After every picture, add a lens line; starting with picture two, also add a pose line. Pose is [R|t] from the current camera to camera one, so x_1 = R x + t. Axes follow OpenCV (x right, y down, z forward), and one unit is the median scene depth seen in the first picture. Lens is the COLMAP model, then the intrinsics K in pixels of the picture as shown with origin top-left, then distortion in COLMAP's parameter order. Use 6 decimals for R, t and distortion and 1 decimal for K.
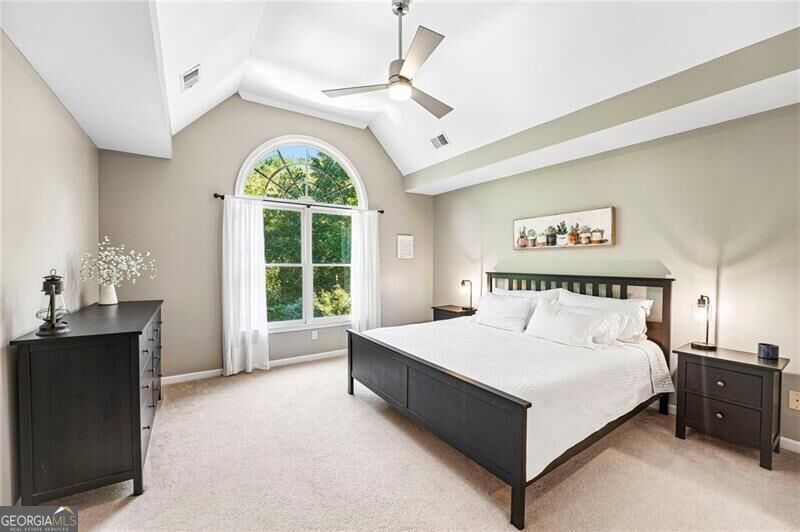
lens RADIAL K [[323.5, 0, 396.2], [0, 323.5, 265.5], [0, 0, 1]] dist [-0.026242, 0.001865]
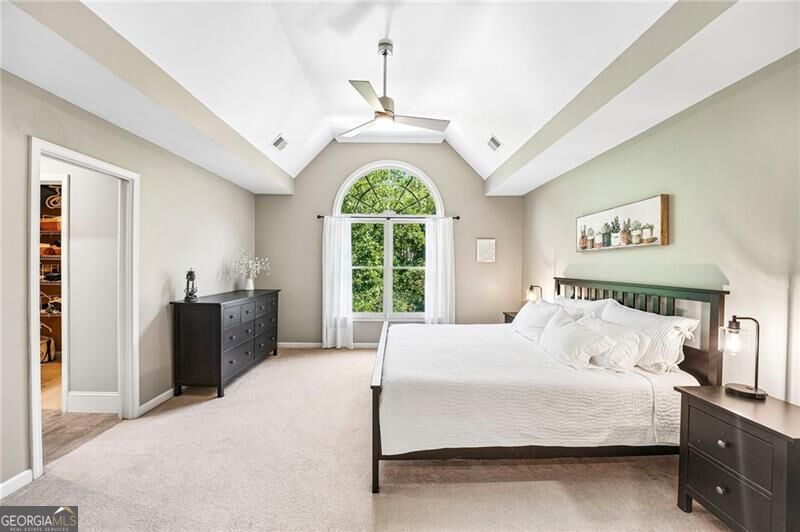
lens RADIAL K [[323.5, 0, 395.3], [0, 323.5, 263.7], [0, 0, 1]] dist [-0.026242, 0.001865]
pose [[0.837802, 0.002623, -0.545968, 0.482192], [-0.012059, 0.999833, -0.013701, -0.000075], [0.545841, 0.018062, 0.837694, 0.016444]]
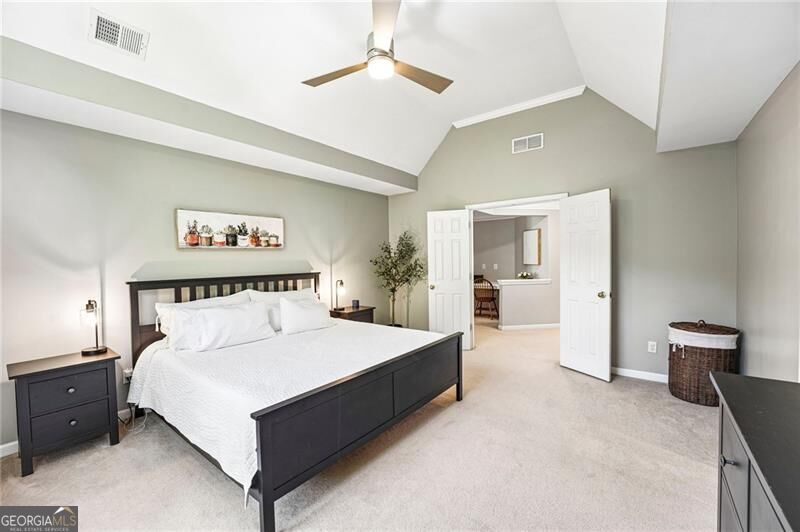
lens RADIAL K [[323.5, 0, 398.1], [0, 323.5, 265.2], [0, 0, 1]] dist [-0.026242, 0.001865]
pose [[-0.319445, -0.011080, 0.947540, -0.571150], [0.030751, 0.999284, 0.022052, -0.011754], [-0.947106, 0.036182, -0.318876, 0.850811]]
